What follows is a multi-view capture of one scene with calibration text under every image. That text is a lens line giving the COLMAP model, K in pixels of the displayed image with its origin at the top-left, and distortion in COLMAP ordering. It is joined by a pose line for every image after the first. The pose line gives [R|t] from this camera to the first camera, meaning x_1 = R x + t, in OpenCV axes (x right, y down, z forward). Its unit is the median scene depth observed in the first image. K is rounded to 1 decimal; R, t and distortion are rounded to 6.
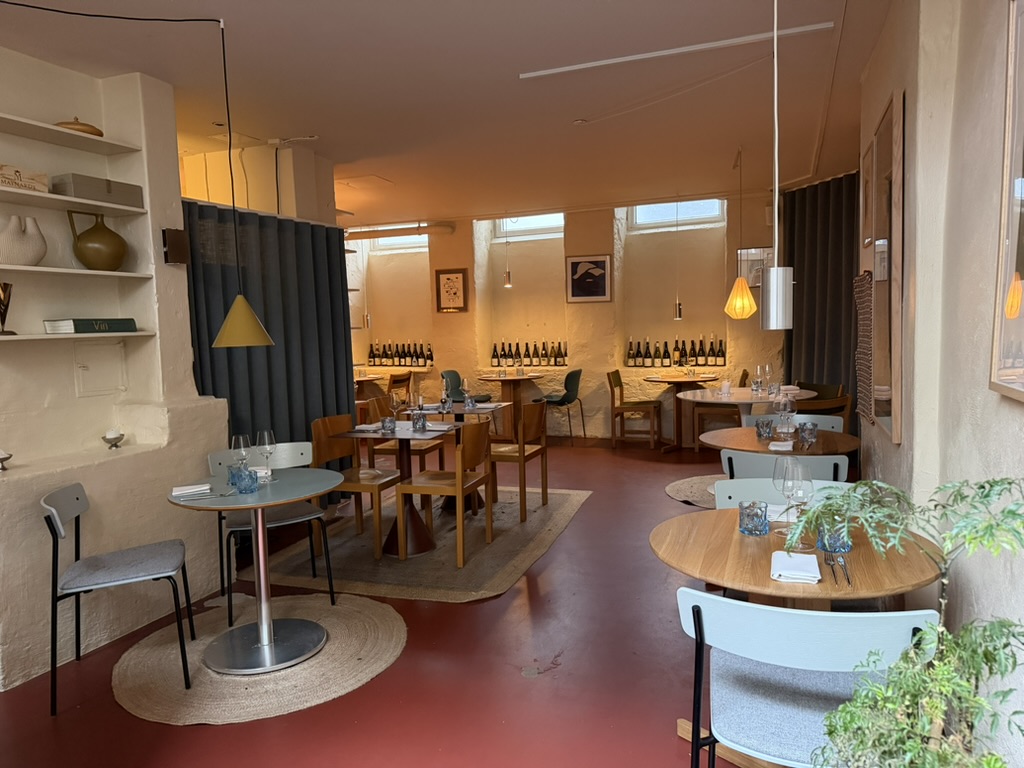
lens RADIAL K [[717.3, 0, 513.0], [0, 717.3, 383.3], [0, 0, 1]] dist [0.030881, -0.047958]
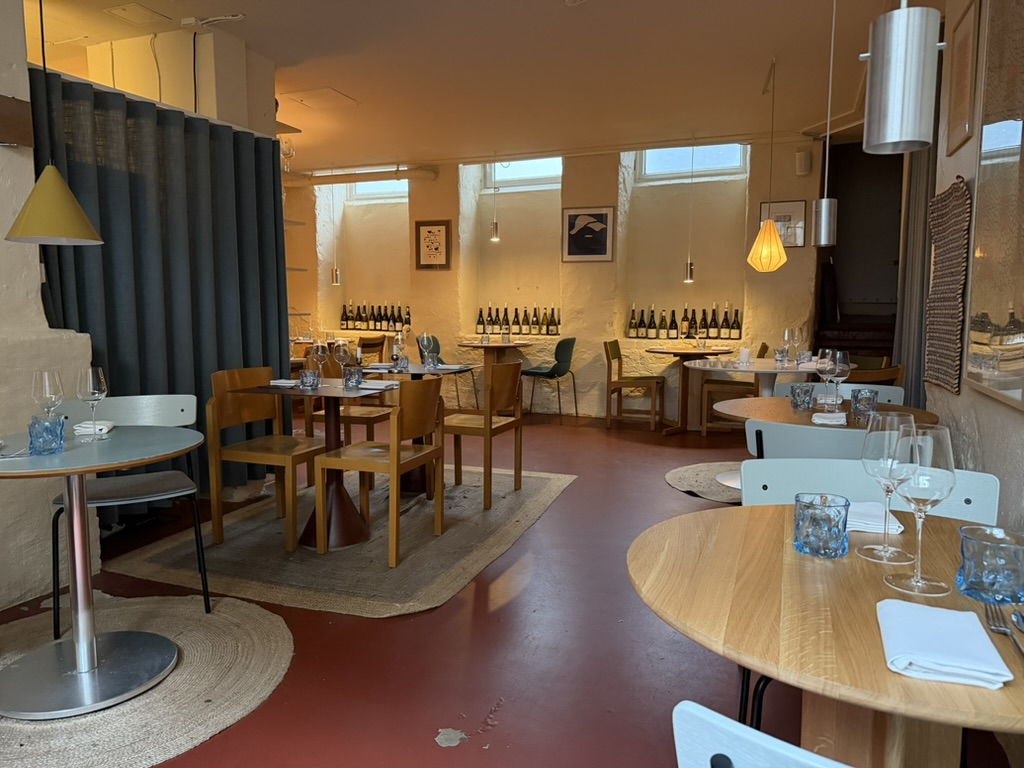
lens RADIAL K [[717.3, 0, 510.5], [0, 717.3, 387.0], [0, 0, 1]] dist [0.030881, -0.047958]
pose [[0.999316, 0.035441, -0.010561, 0.040814], [-0.035165, 0.999062, 0.025277, 0.031006], [0.011447, -0.024888, 0.999625, 0.181889]]
